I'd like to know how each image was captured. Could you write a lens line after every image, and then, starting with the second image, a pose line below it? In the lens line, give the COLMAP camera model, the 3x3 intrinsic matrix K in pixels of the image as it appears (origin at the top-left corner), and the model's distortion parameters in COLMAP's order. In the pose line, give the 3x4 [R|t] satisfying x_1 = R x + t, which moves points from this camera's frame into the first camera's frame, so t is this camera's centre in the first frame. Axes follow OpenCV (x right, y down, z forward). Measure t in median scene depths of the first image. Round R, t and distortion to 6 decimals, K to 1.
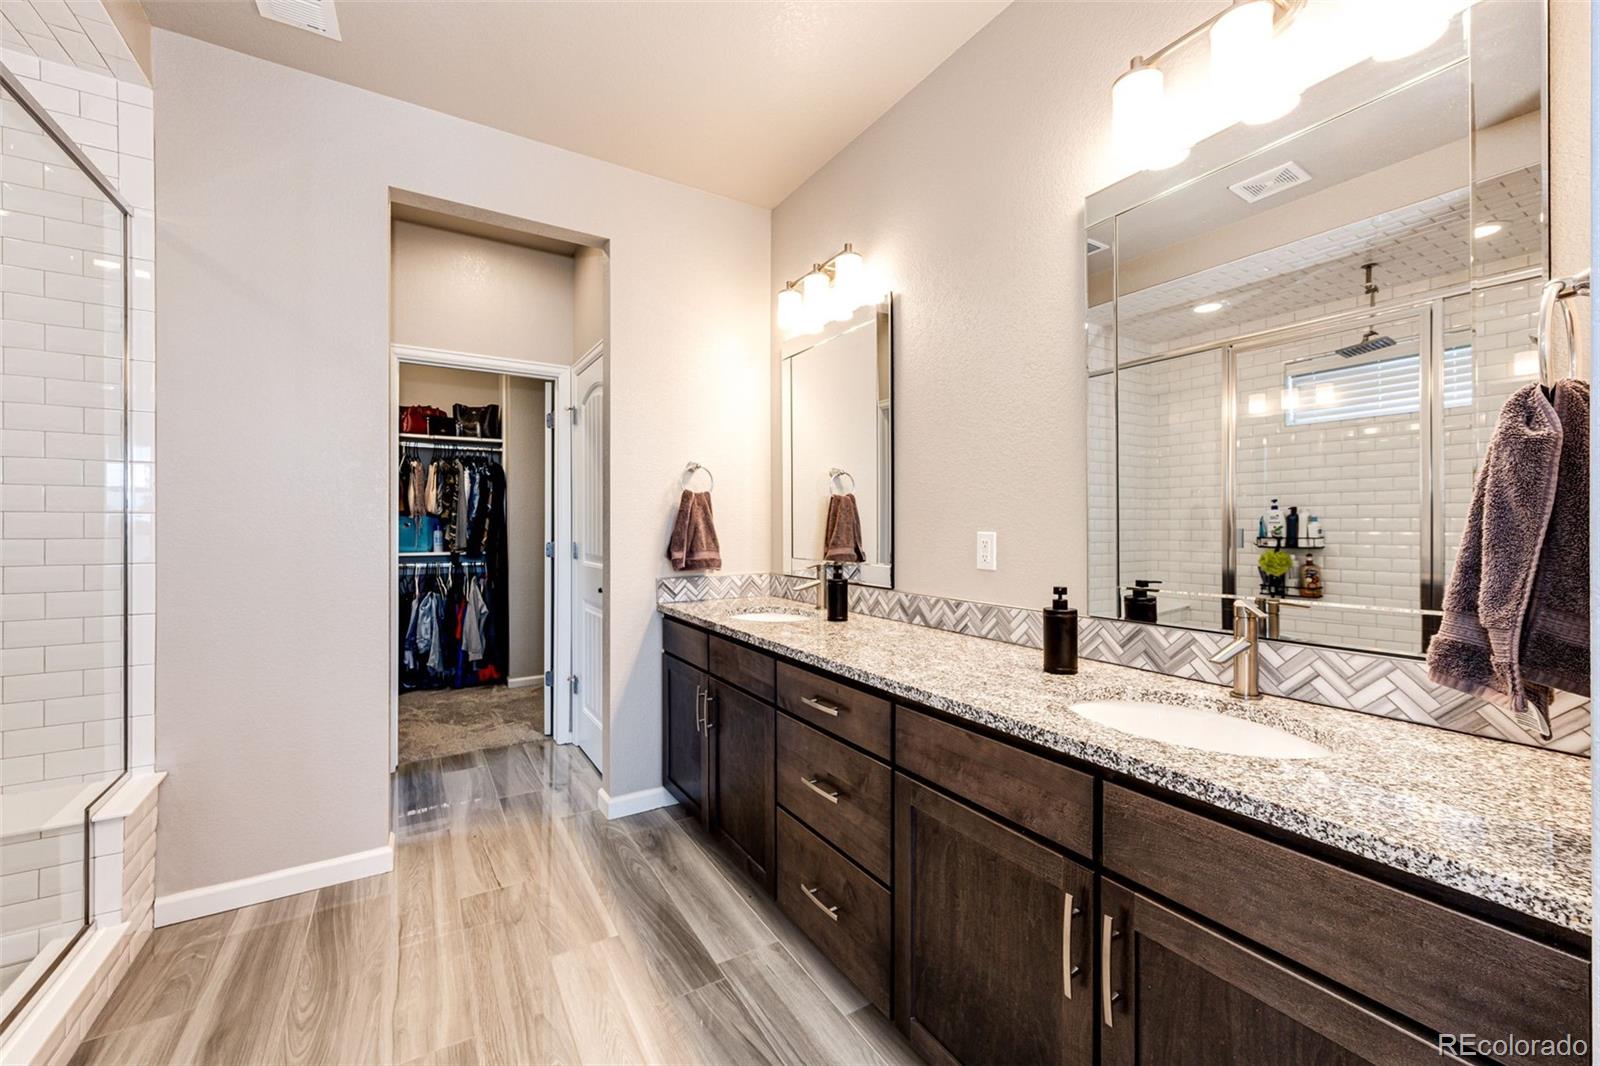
lens RADIAL K [[632.0, 0, 800.0], [0, 632.0, 533.0], [0, 0, 1]] dist [0.001511, 0.000564]
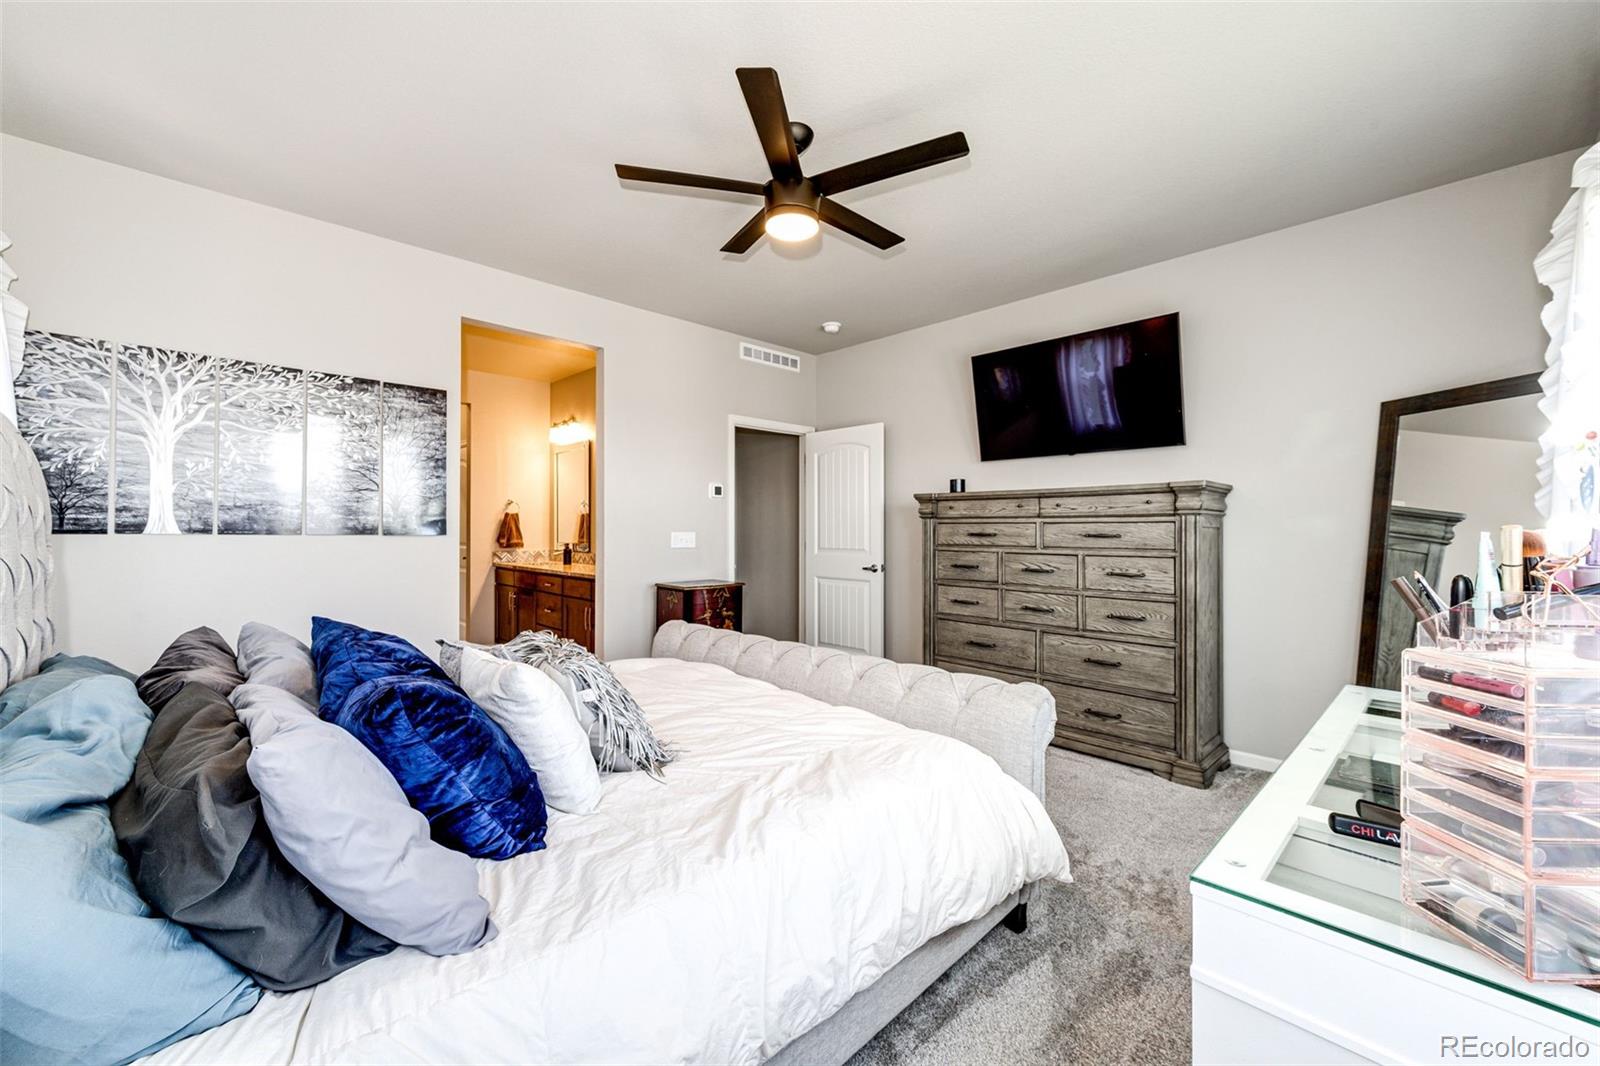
lens RADIAL K [[632.0, 0, 800.0], [0, 632.0, 533.0], [0, 0, 1]] dist [0.001511, 0.000564]
pose [[0.975416, 0.001704, 0.220367, 0.351274], [-0.000327, 0.999980, -0.006283, 0.020299], [-0.220373, 0.006056, 0.975397, -1.461738]]
